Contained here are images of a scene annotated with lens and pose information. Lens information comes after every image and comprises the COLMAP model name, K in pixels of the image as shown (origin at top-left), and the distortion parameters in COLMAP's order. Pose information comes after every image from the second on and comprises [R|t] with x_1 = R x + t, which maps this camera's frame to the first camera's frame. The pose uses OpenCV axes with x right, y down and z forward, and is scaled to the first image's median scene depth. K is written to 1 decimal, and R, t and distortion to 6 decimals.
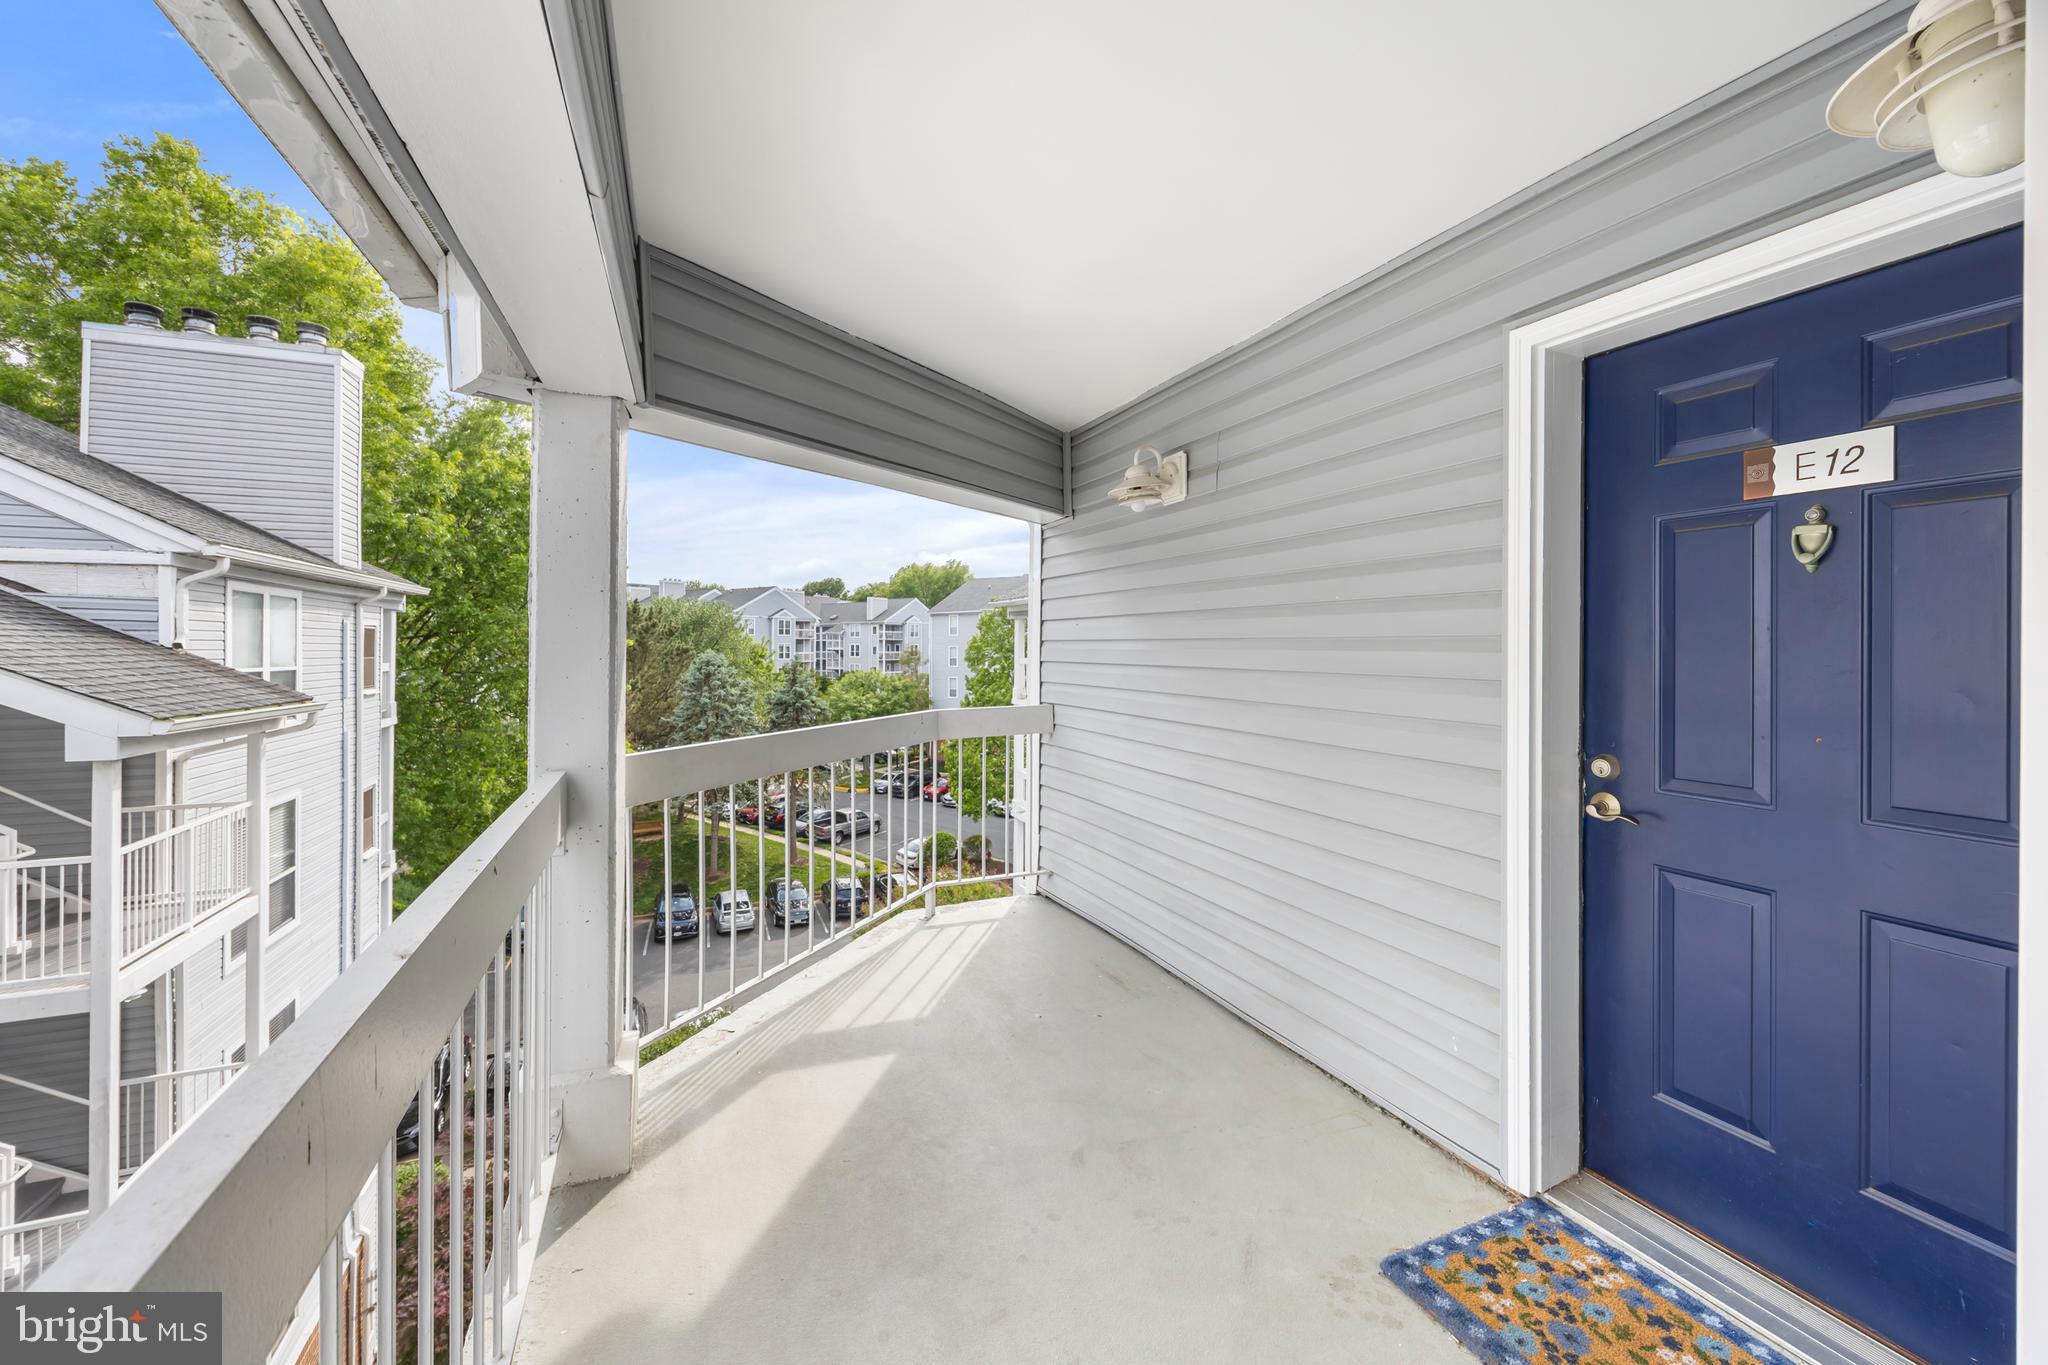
lens RADIAL K [[816.0, 0, 1018.8], [0, 816.0, 641.7], [0, 0, 1]] dist [-0.000287, -0.000039]
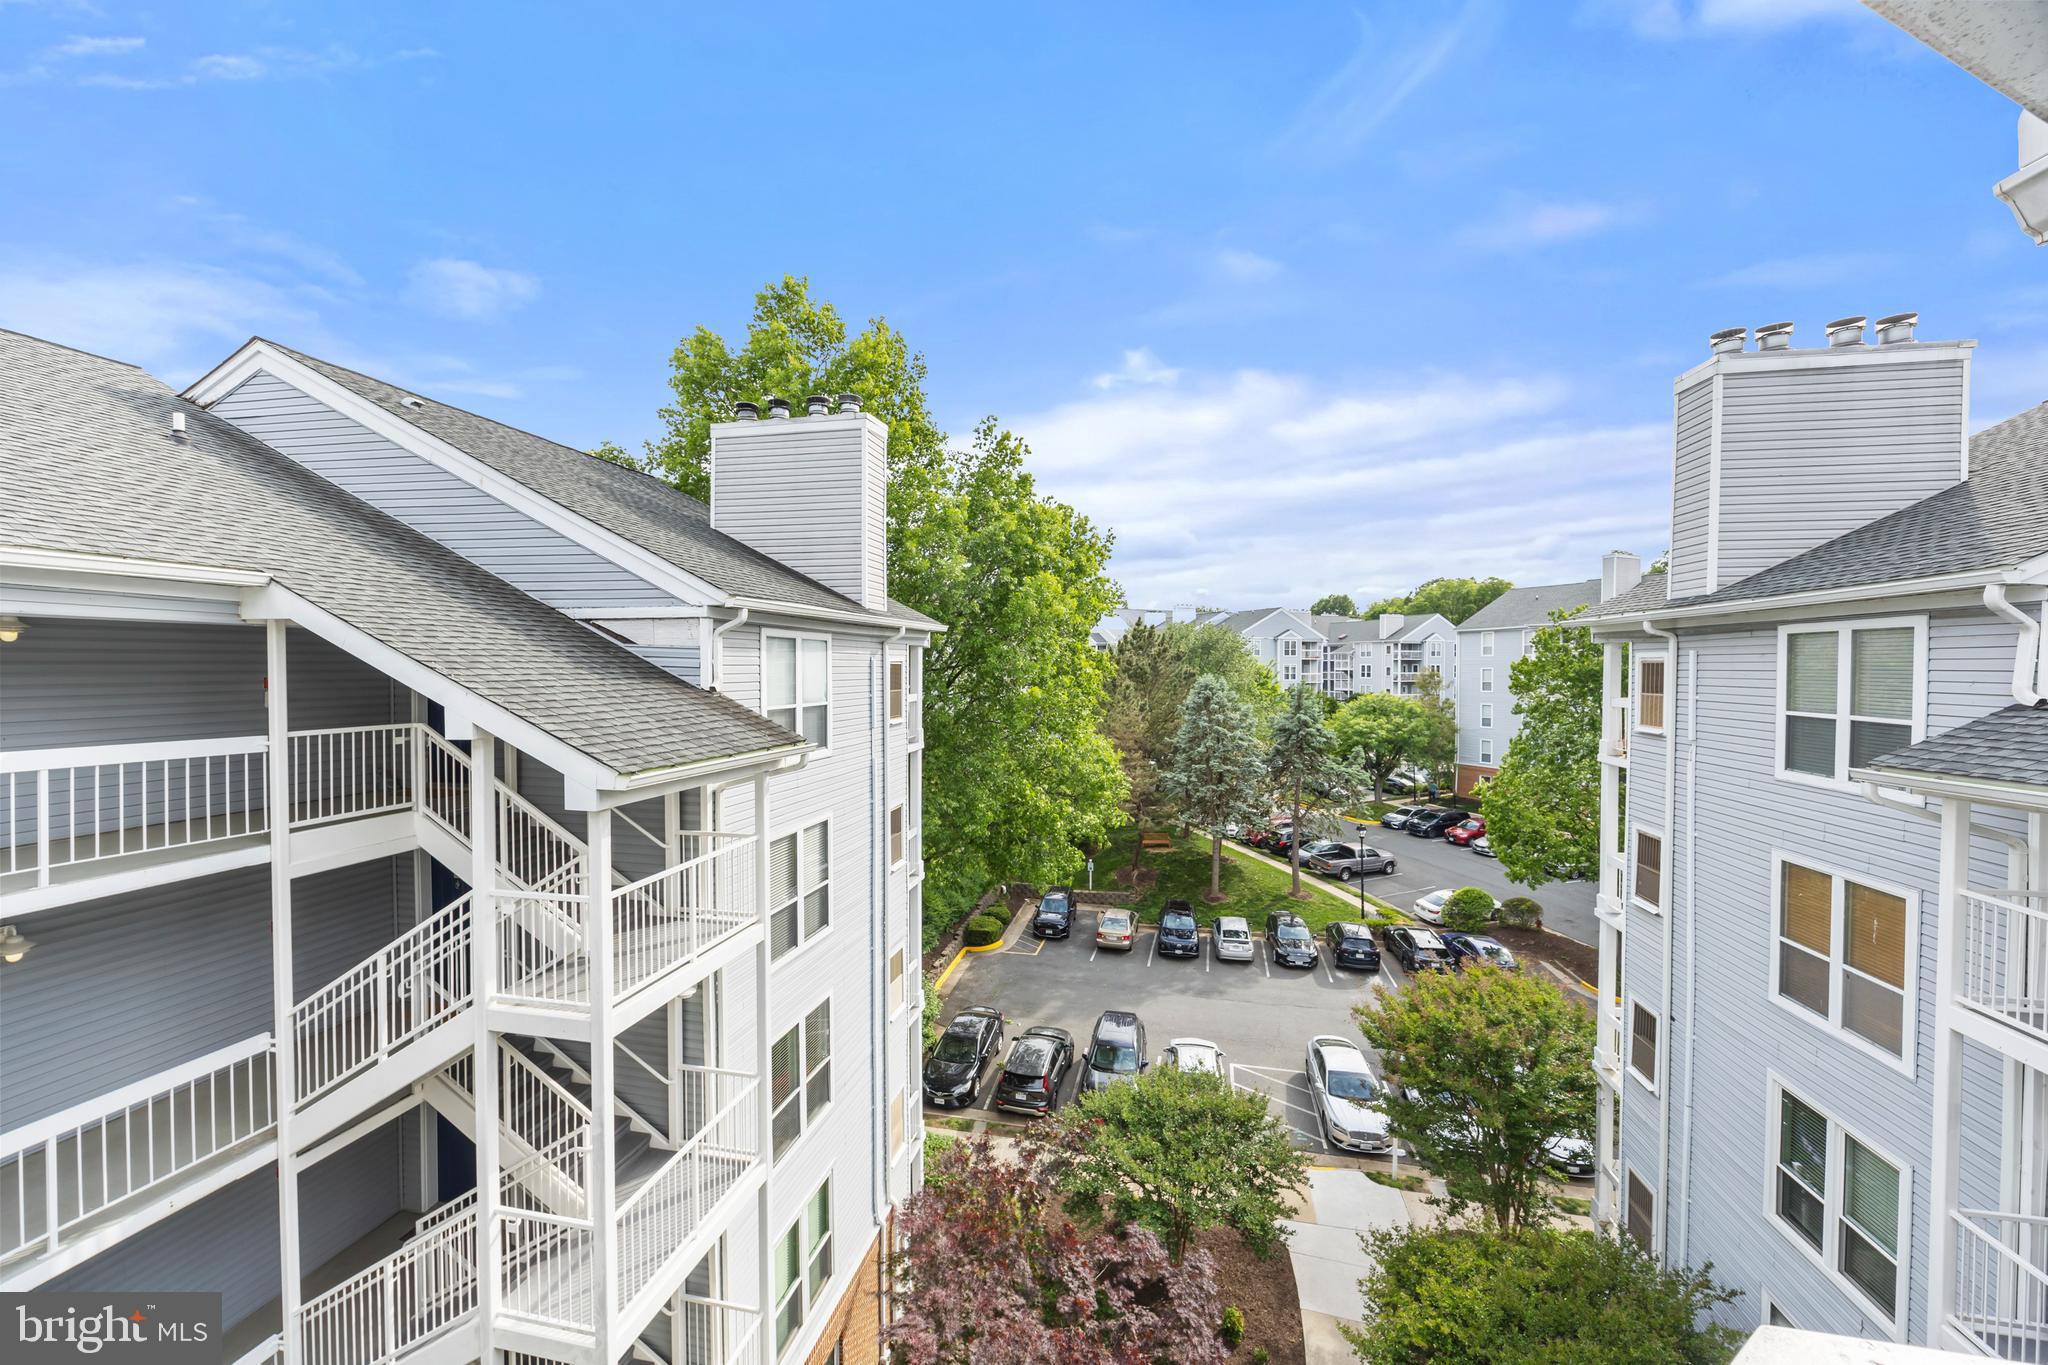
lens RADIAL K [[793.0, 0, 1019.0], [0, 793.0, 675.9], [0, 0, 1]] dist [-0.001585, -0.000054]
pose [[0.819220, 0.007941, -0.573424, -0.039195], [0.002650, 0.999841, 0.017632, -0.018143], [0.573473, -0.015964, 0.819069, 0.206712]]
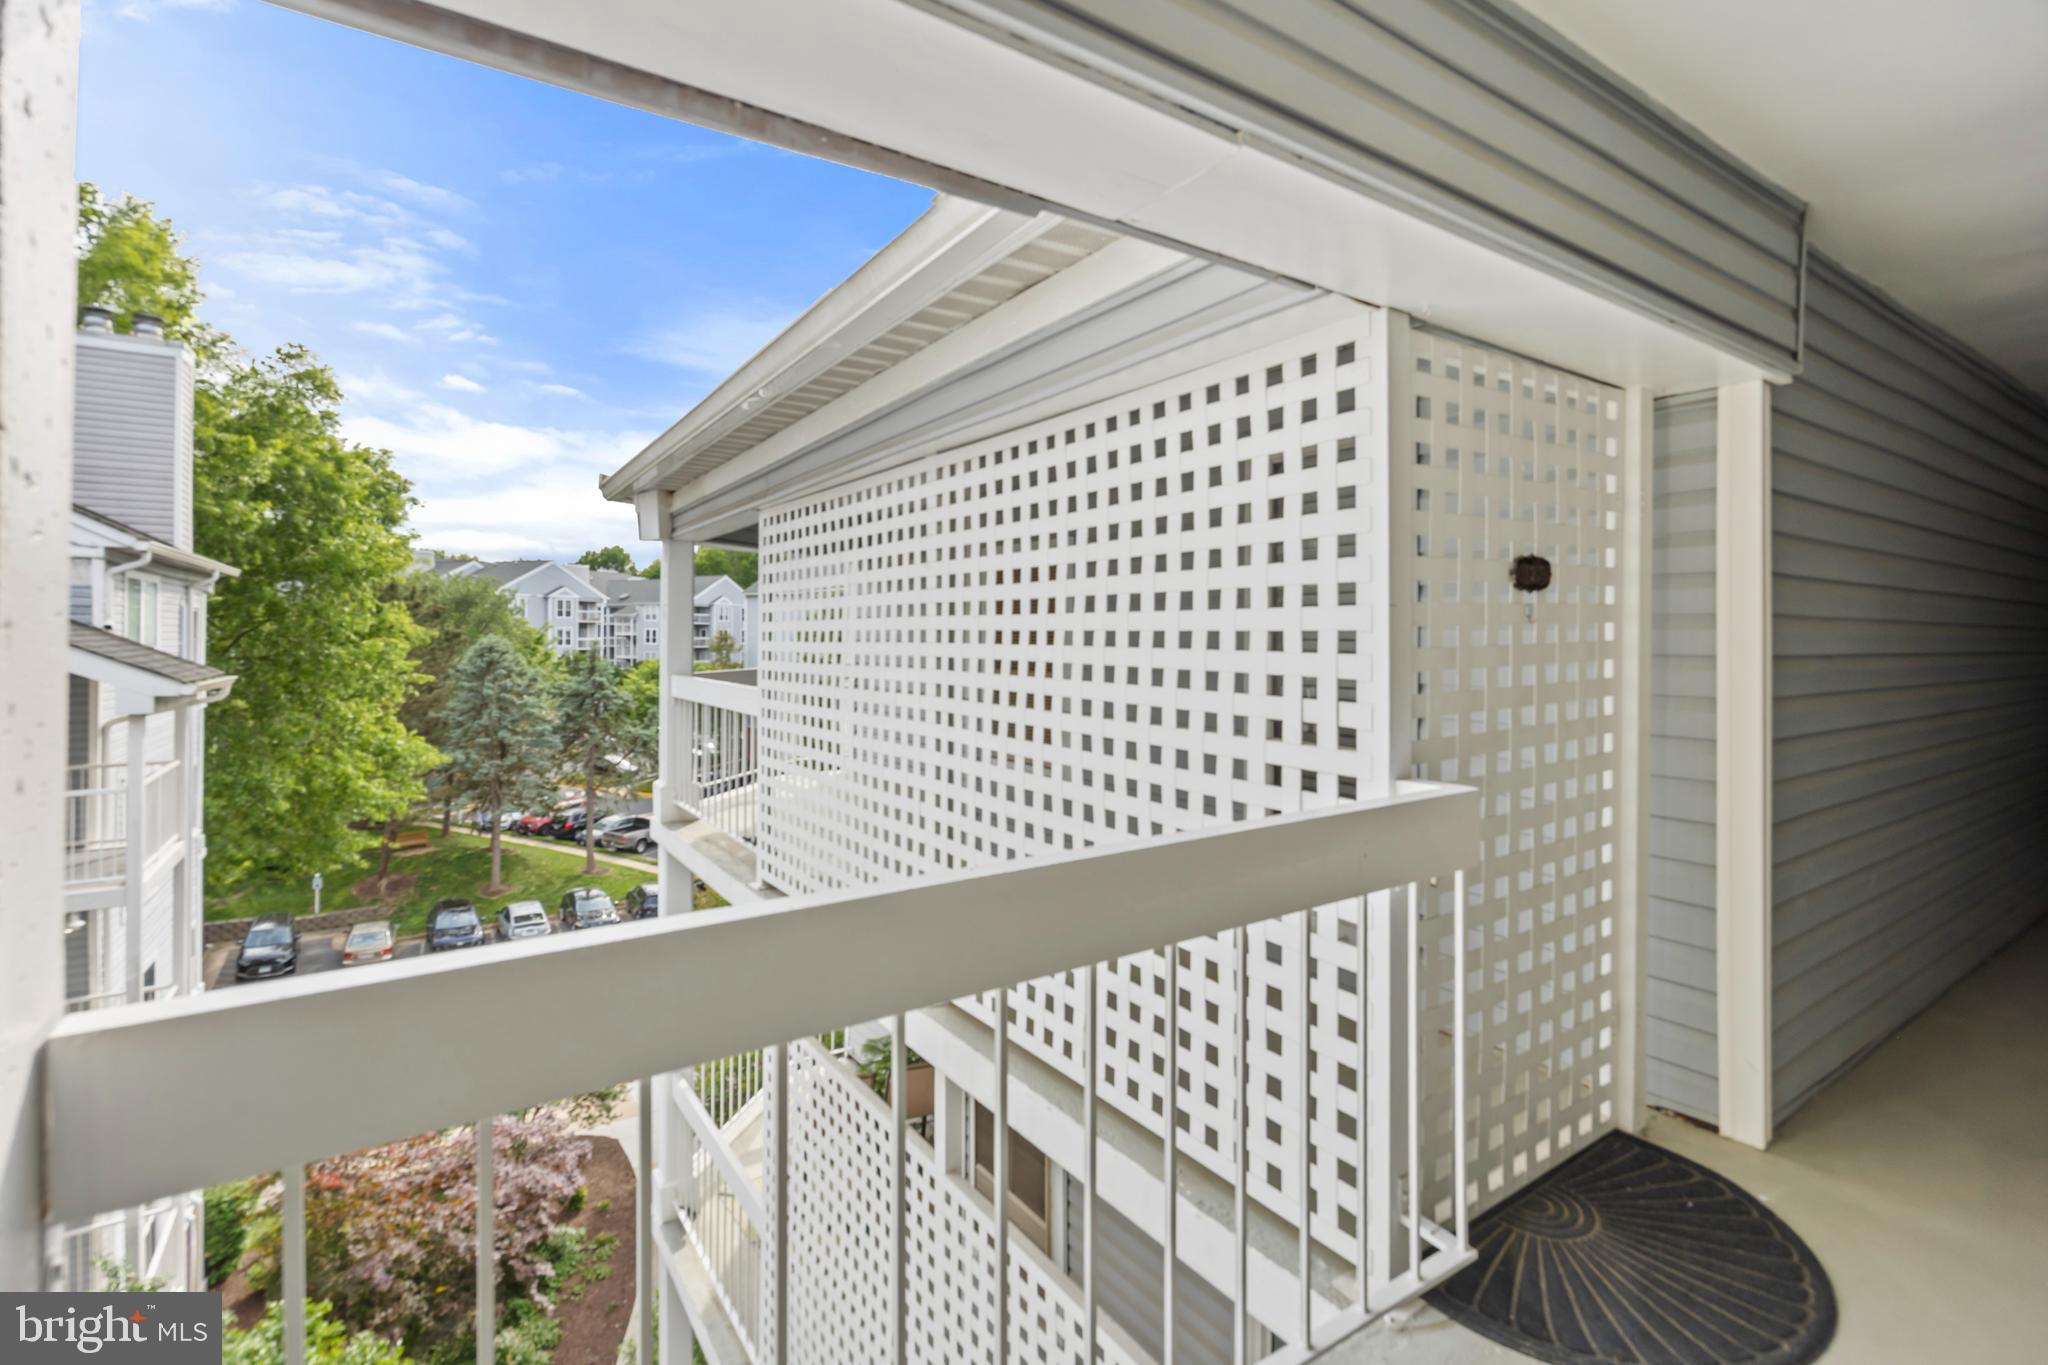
lens RADIAL K [[932.4, 0, 1022.9], [0, 932.4, 628.0], [0, 0, 1]] dist [-0.001200, -0.000059]
pose [[0.983098, 0.004547, 0.183025, 0.002928], [-0.004716, 0.999989, 0.000490, -0.000679], [-0.183021, -0.001345, 0.983108, -0.316180]]
